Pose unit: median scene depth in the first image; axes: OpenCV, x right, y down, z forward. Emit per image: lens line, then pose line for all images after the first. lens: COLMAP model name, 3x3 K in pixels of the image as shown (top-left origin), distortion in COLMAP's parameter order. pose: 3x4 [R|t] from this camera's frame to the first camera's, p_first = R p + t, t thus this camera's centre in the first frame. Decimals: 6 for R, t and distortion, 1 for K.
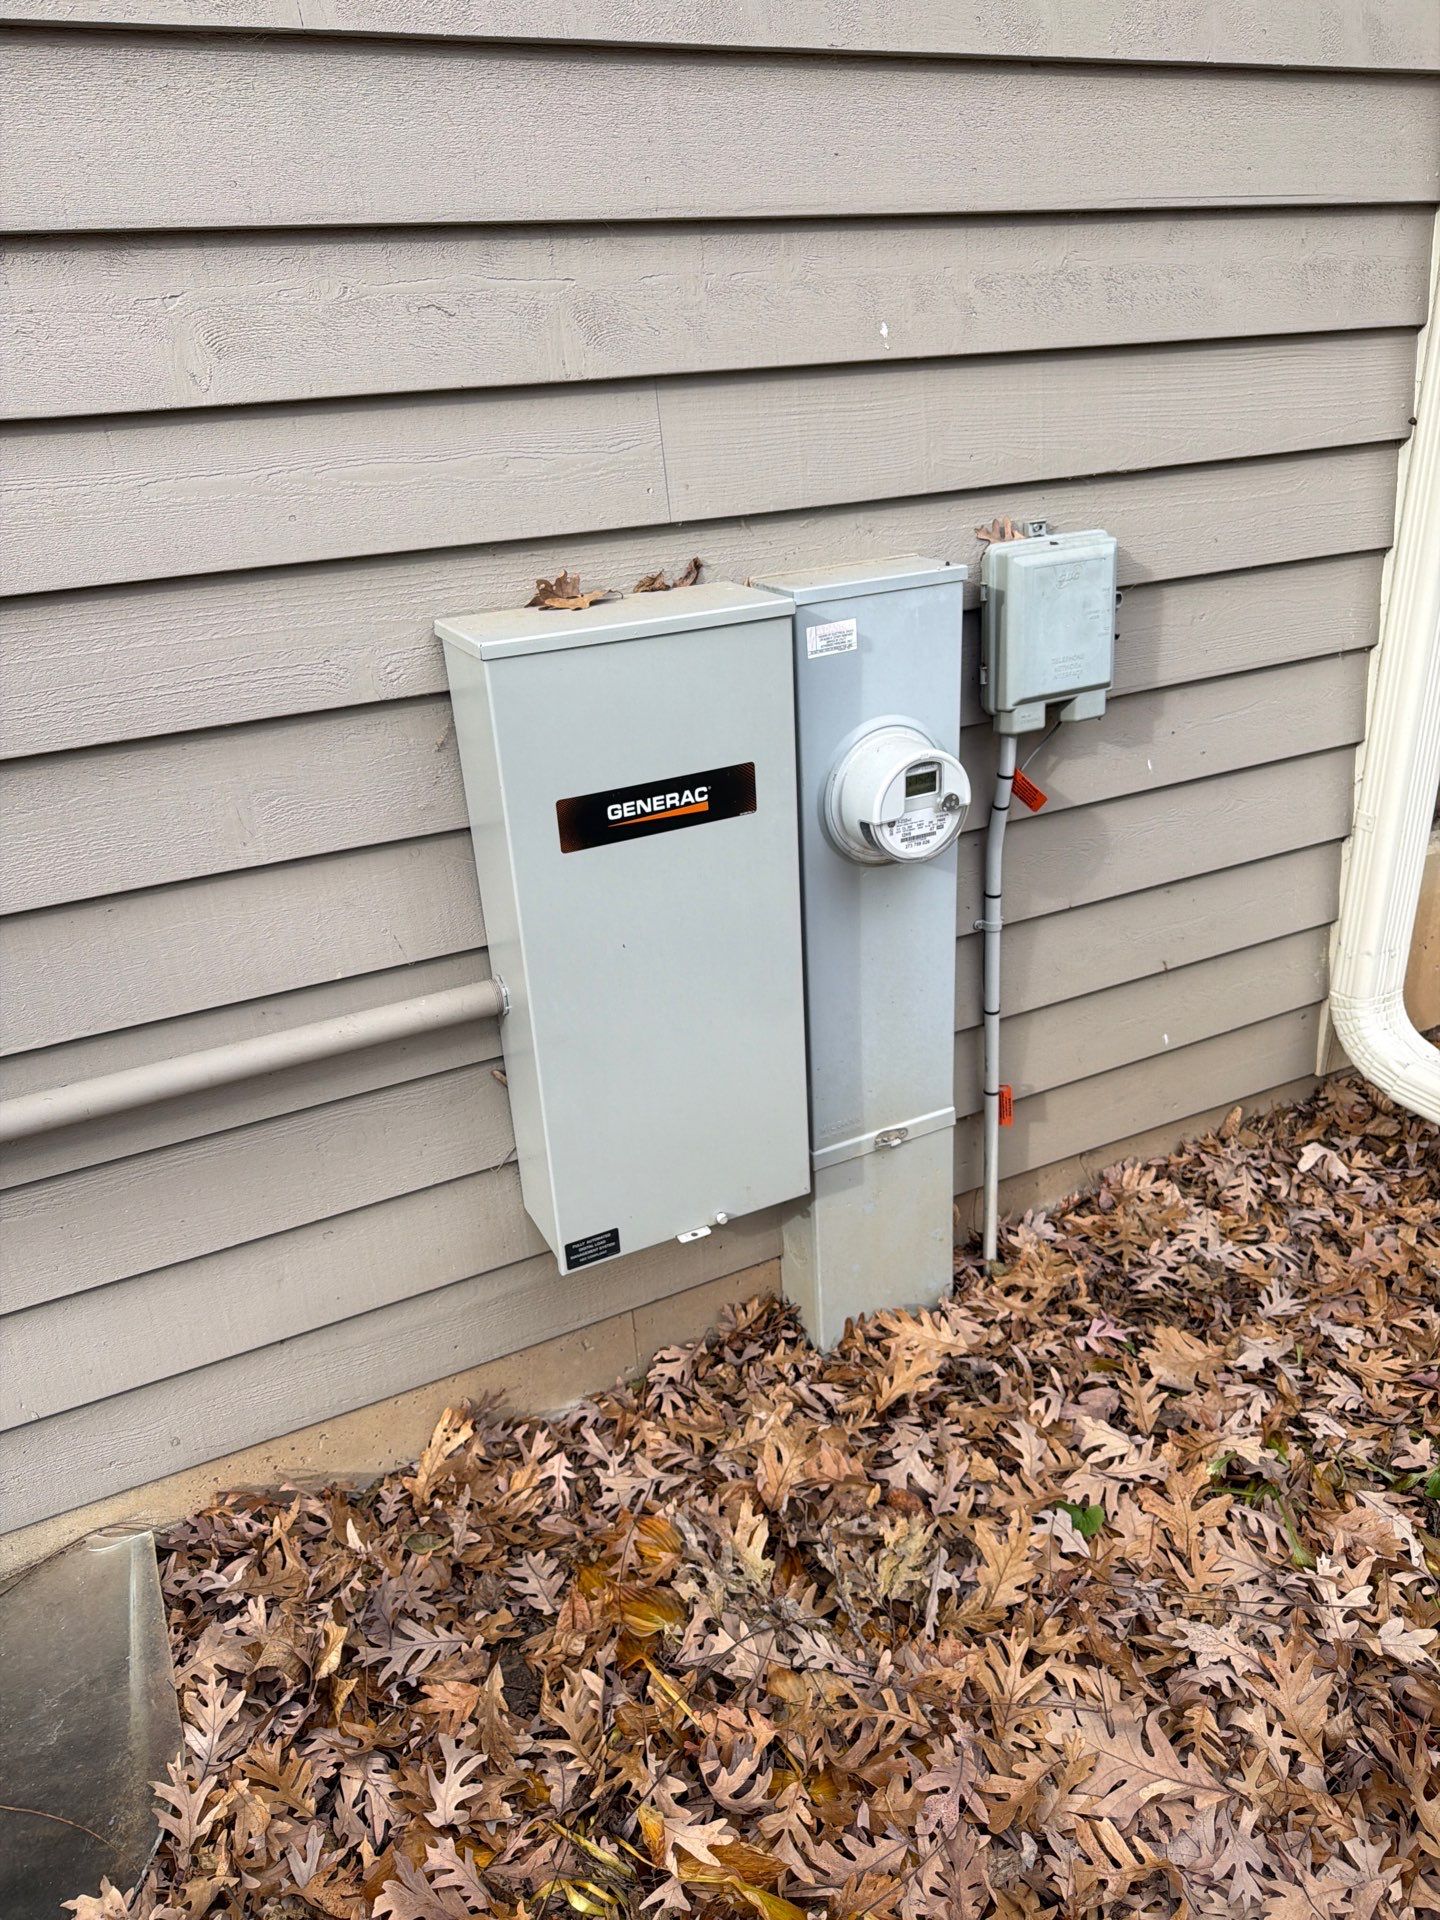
lens RADIAL K [[1296.1, 0, 780.0], [0, 1296.1, 965.7], [0, 0, 1]] dist [0.090276, -0.191487]
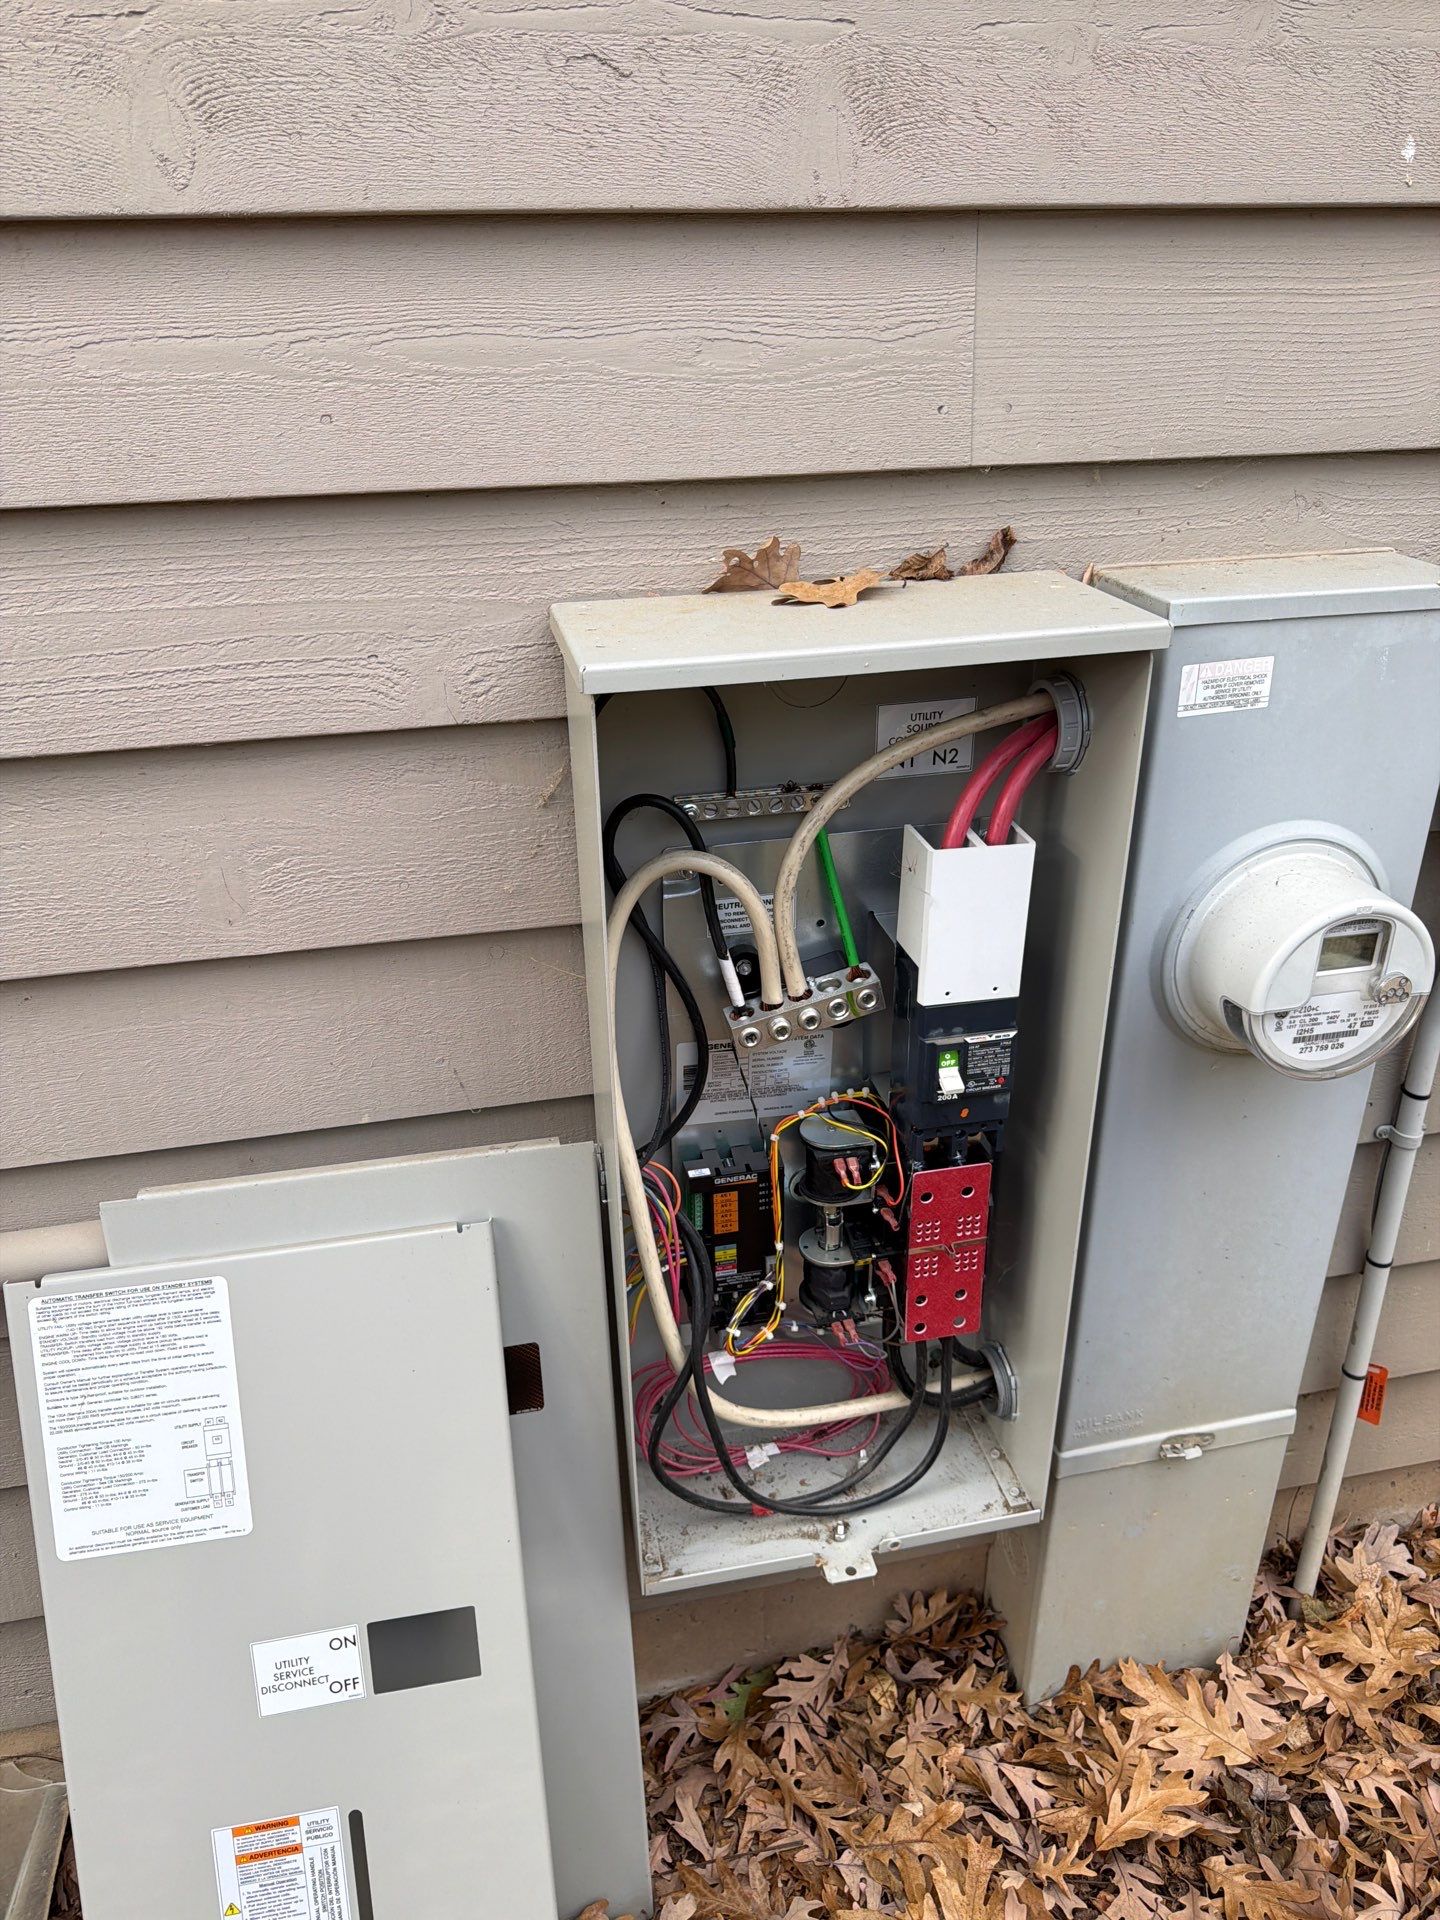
lens RADIAL K [[1398.7, 0, 720.0], [0, 1398.7, 960.0], [0, 0, 1]] dist [0.040171, -0.080719]
pose [[0.960625, 0.148895, -0.234584, -0.009973], [-0.144940, 0.988852, 0.034113, -0.114111], [0.237048, 0.001230, 0.971497, 0.329032]]
